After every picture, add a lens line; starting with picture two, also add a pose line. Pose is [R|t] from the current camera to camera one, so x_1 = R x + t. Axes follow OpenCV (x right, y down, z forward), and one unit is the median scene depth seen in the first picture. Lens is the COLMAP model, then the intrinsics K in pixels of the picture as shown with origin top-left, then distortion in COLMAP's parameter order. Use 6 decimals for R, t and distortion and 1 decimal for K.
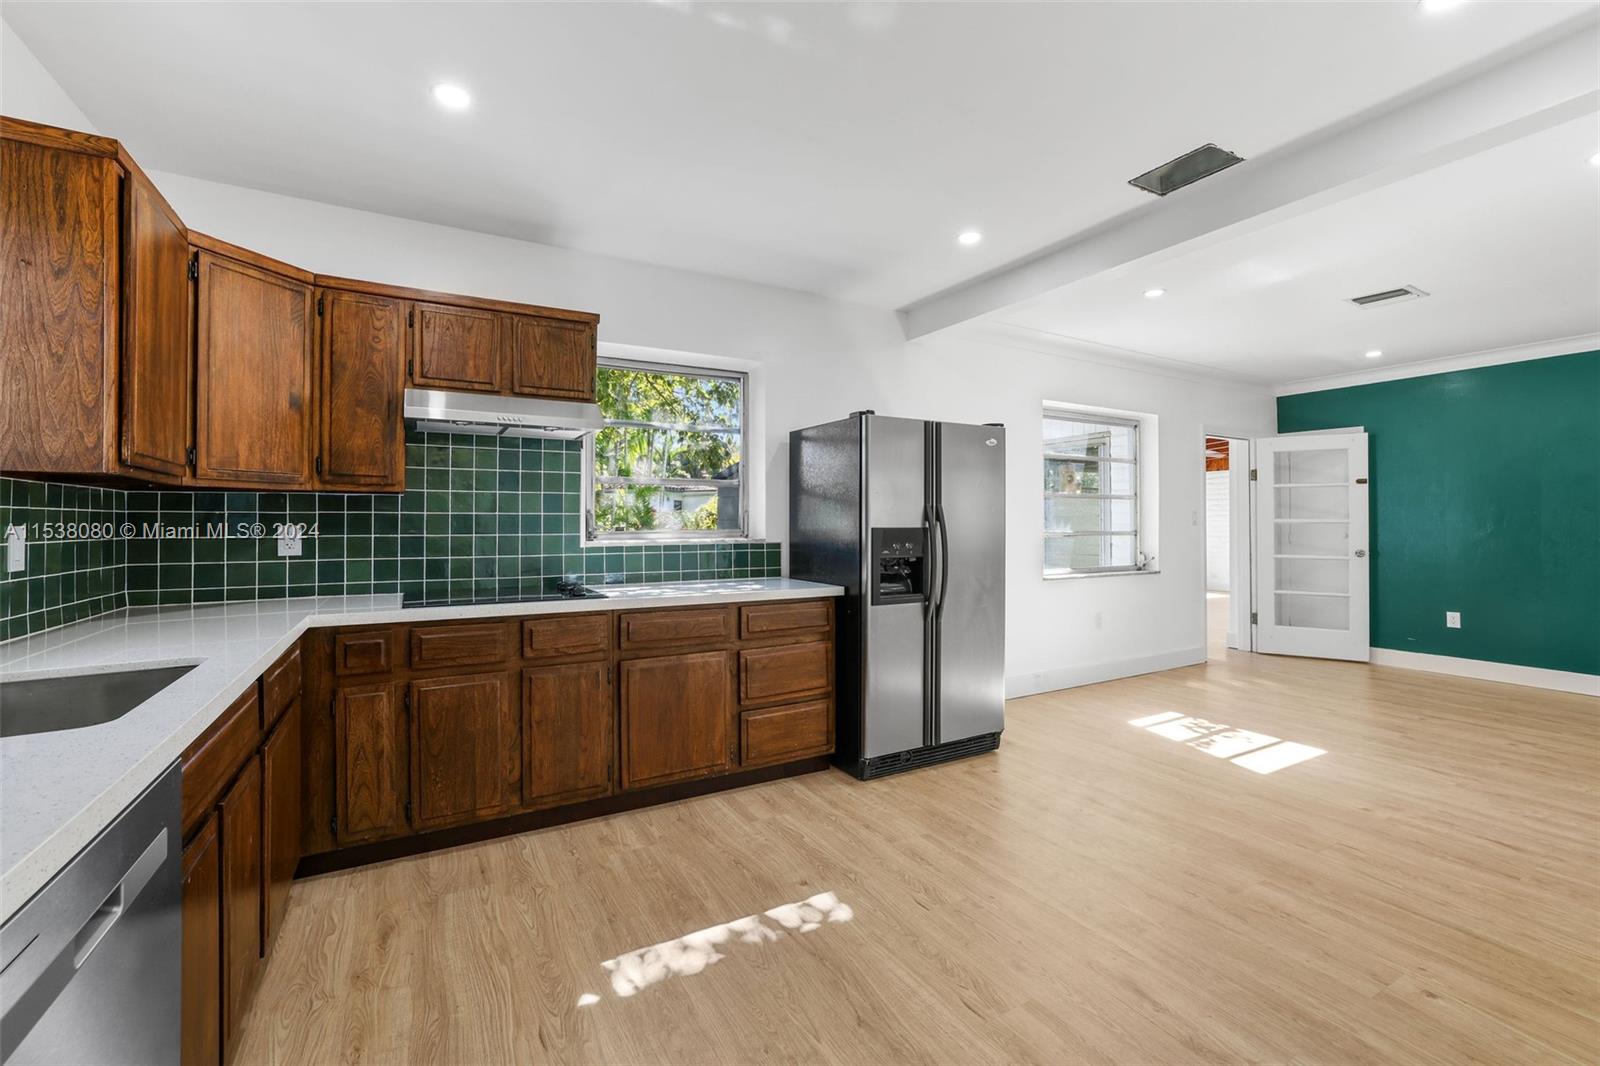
lens RADIAL K [[688.0, 0, 790.6], [0, 688.0, 515.4], [0, 0, 1]] dist [-0.026323, 0.015152]
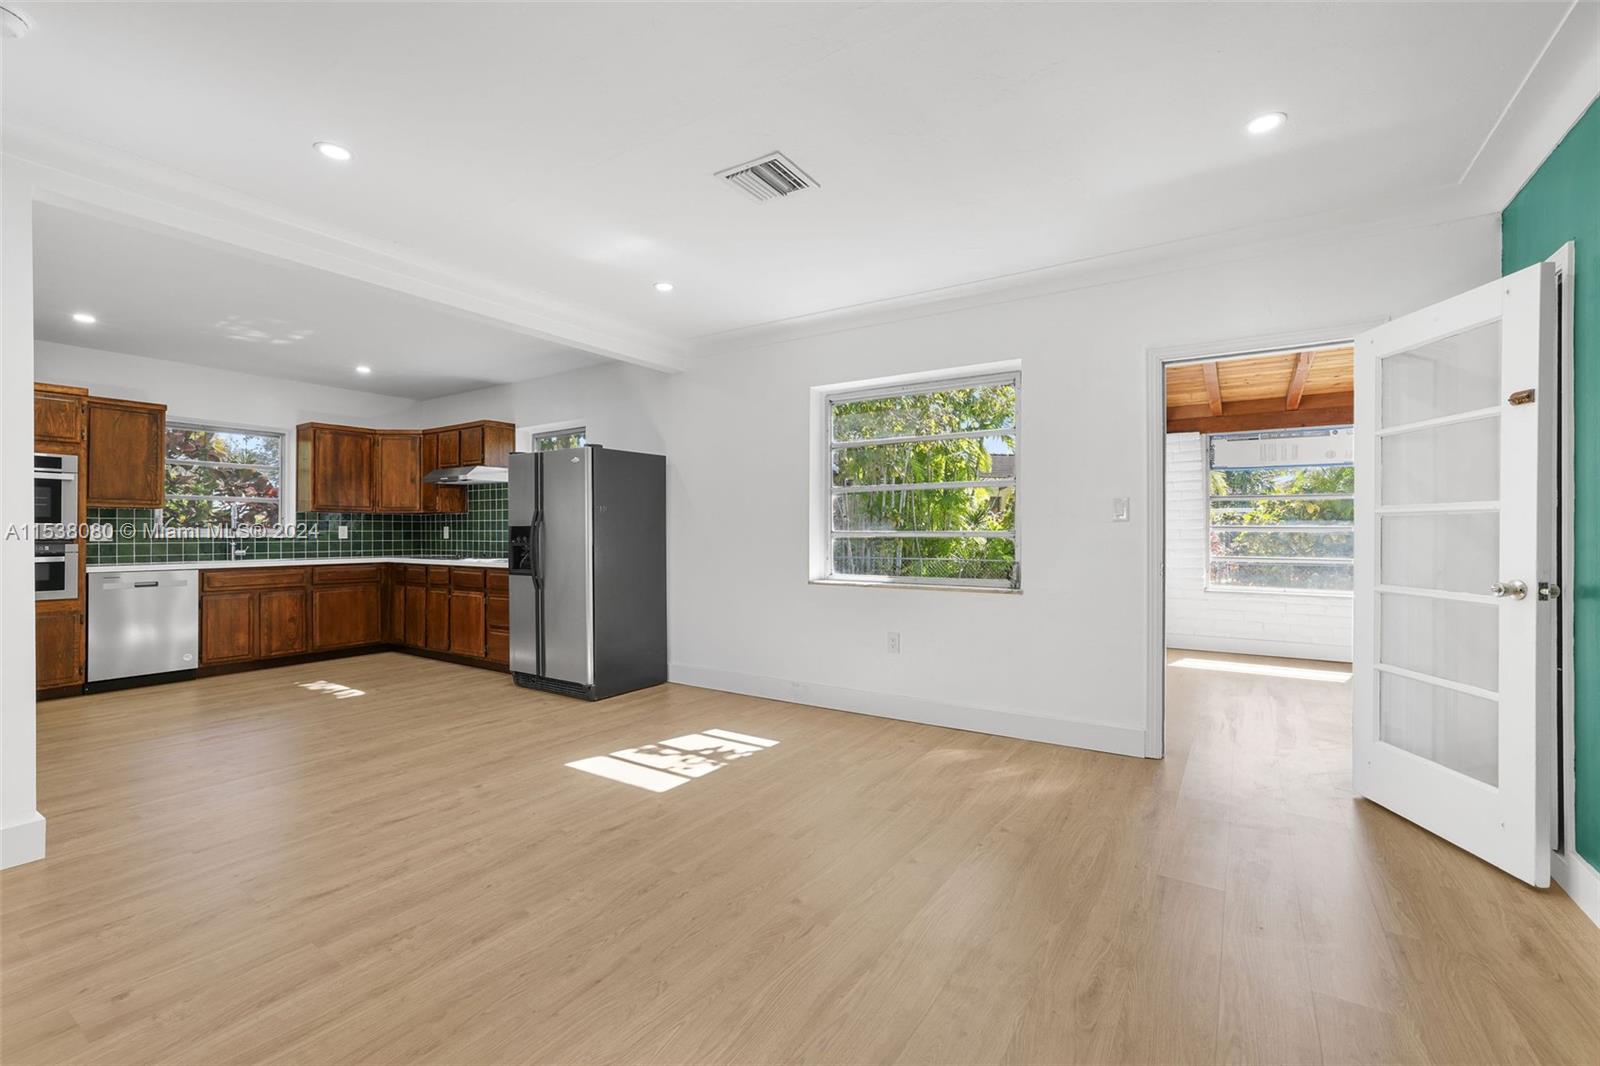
lens RADIAL K [[688.0, 0, 801.1], [0, 688.0, 530.5], [0, 0, 1]] dist [-0.026323, 0.015152]
pose [[0.453364, -0.003542, -0.891319, 1.975100], [0.009792, 0.999952, 0.001006, 0.036392], [0.891272, -0.009184, 0.453377, 0.945916]]
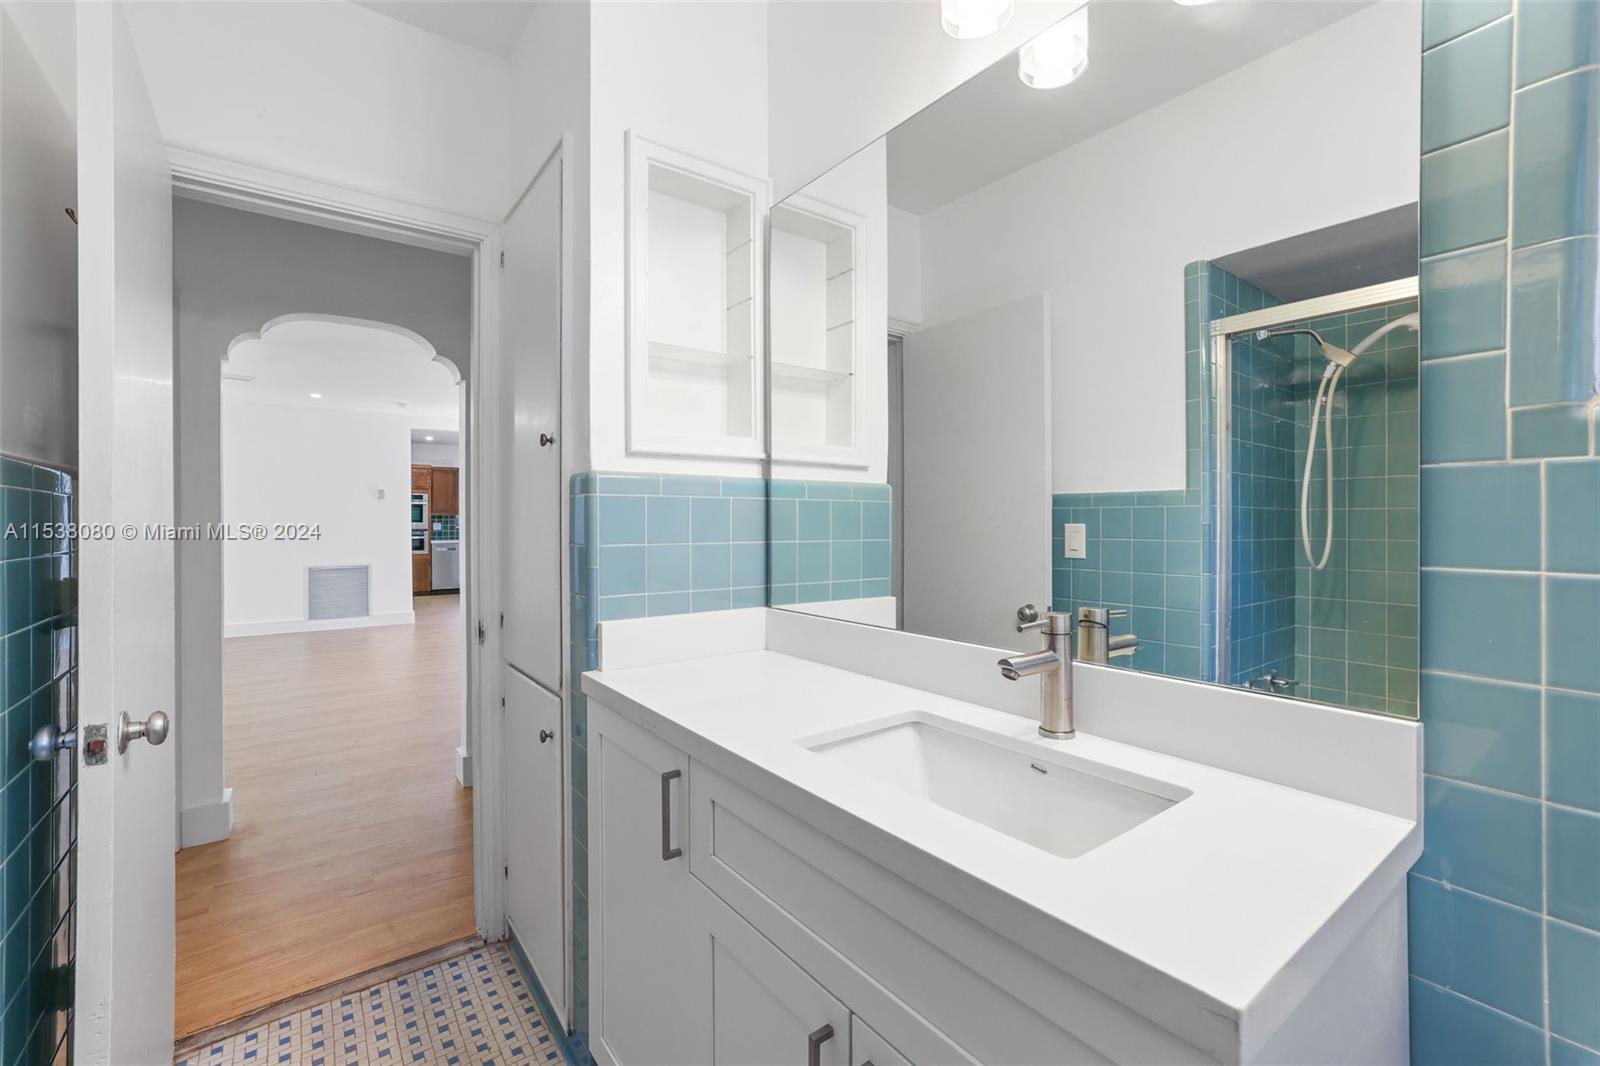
lens RADIAL K [[688.0, 0, 792.1], [0, 688.0, 520.2], [0, 0, 1]] dist [-0.026323, 0.015152]
pose [[0.117113, -0.003146, -0.993114, 3.768687], [0.014035, 0.999900, -0.001513, 0.026406], [0.993019, -0.013761, 0.117145, 1.711922]]
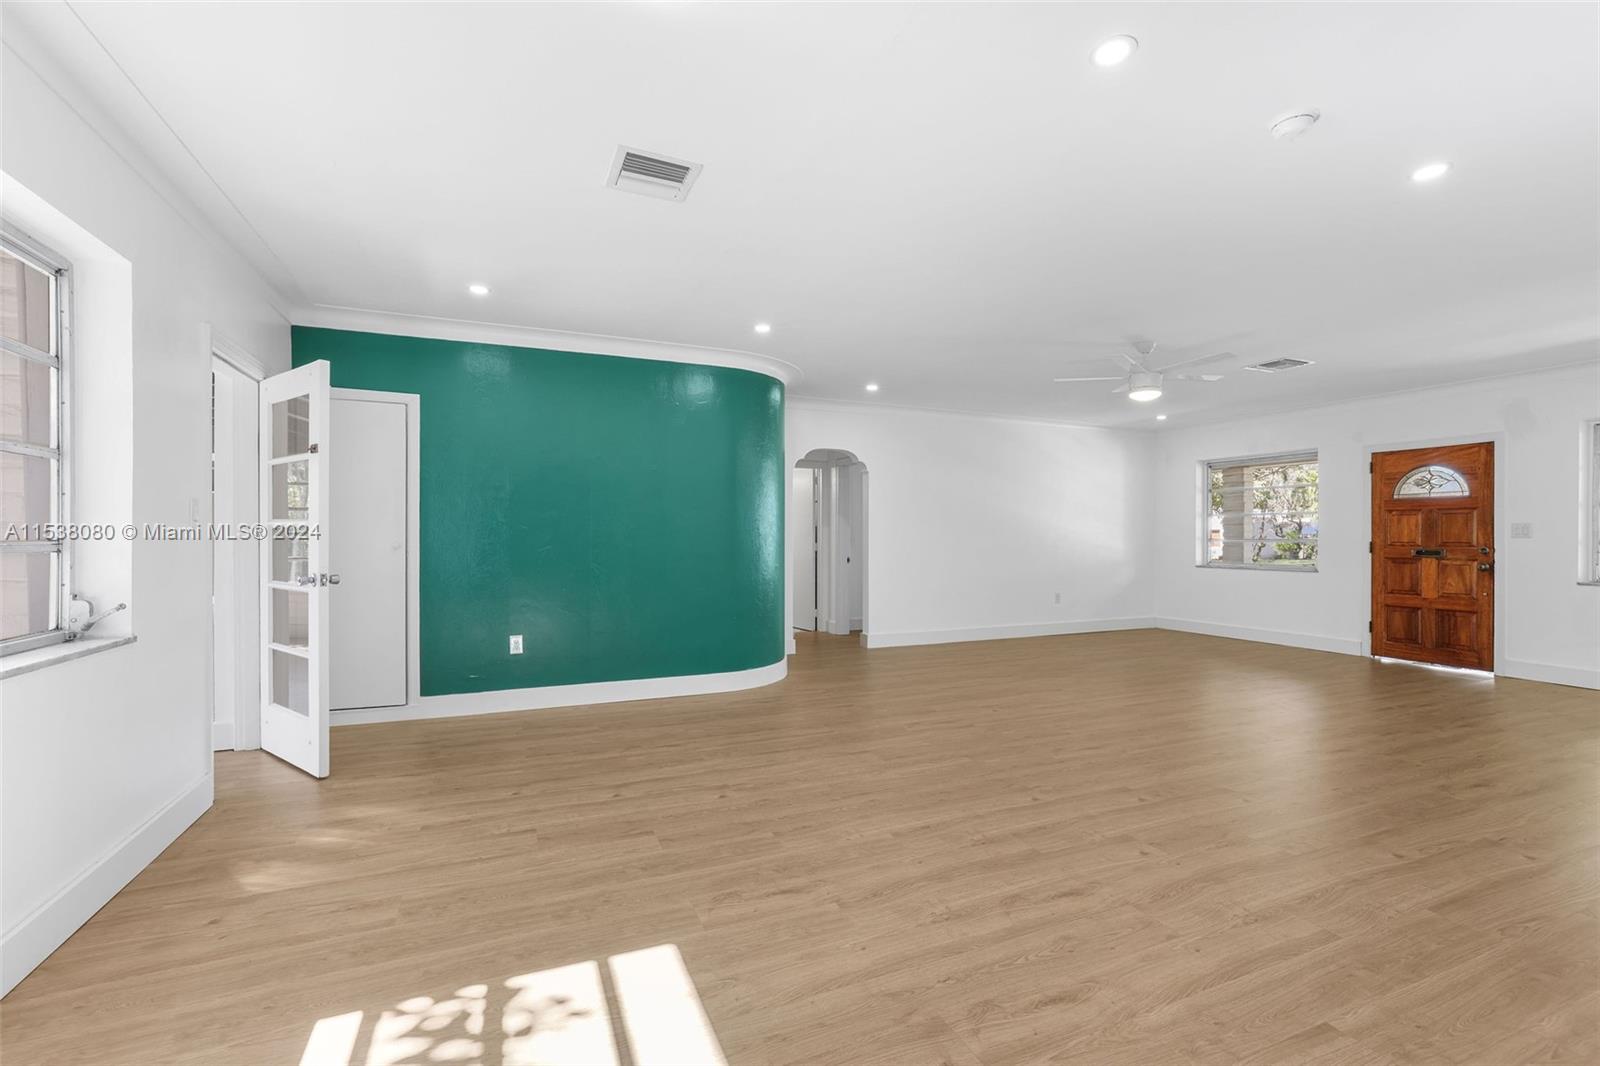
lens RADIAL K [[688.0, 0, 812.4], [0, 688.0, 537.7], [0, 0, 1]] dist [-0.026323, 0.015152]
pose [[0.096489, -0.001744, 0.995333, 0.319322], [-0.013096, 0.999910, 0.003021, 0.028296], [-0.995248, -0.013326, 0.096457, 1.031445]]
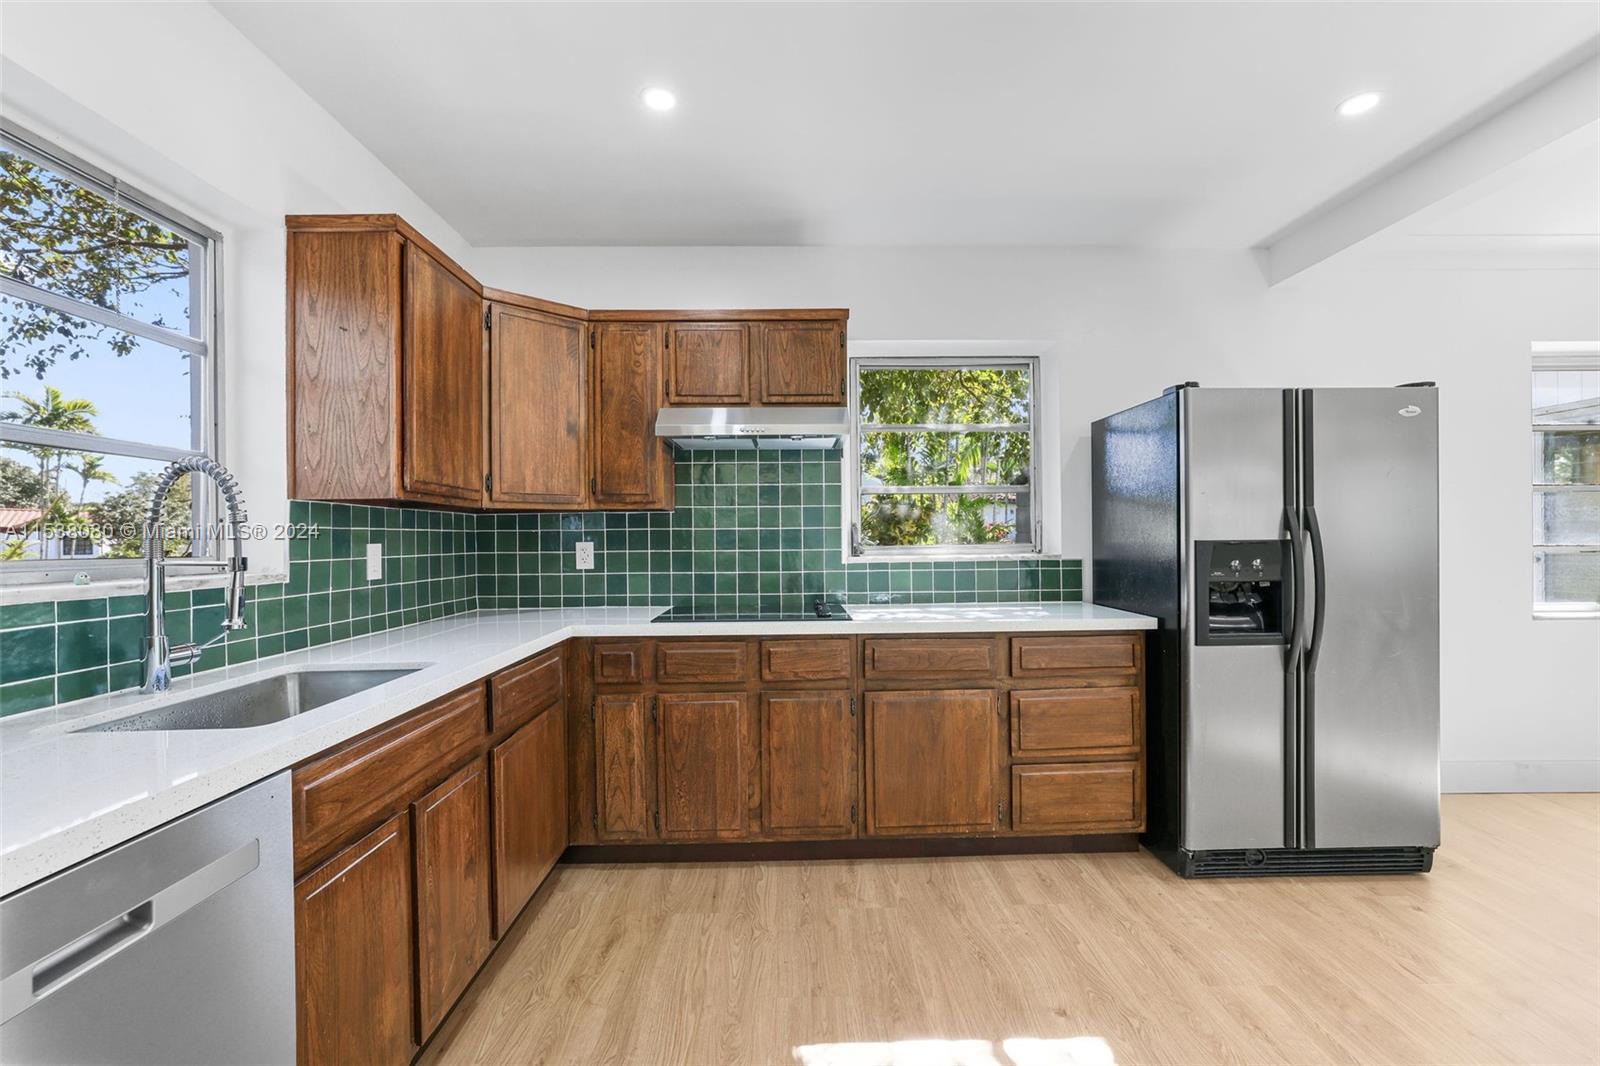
lens RADIAL K [[688.0, 0, 798.4], [0, 688.0, 538.0], [0, 0, 1]] dist [-0.026323, 0.015152]
pose [[0.882200, -0.007673, -0.470812, 0.093433], [0.013797, 0.999859, 0.009556, 0.002324], [0.470672, -0.014926, 0.882182, 0.161342]]
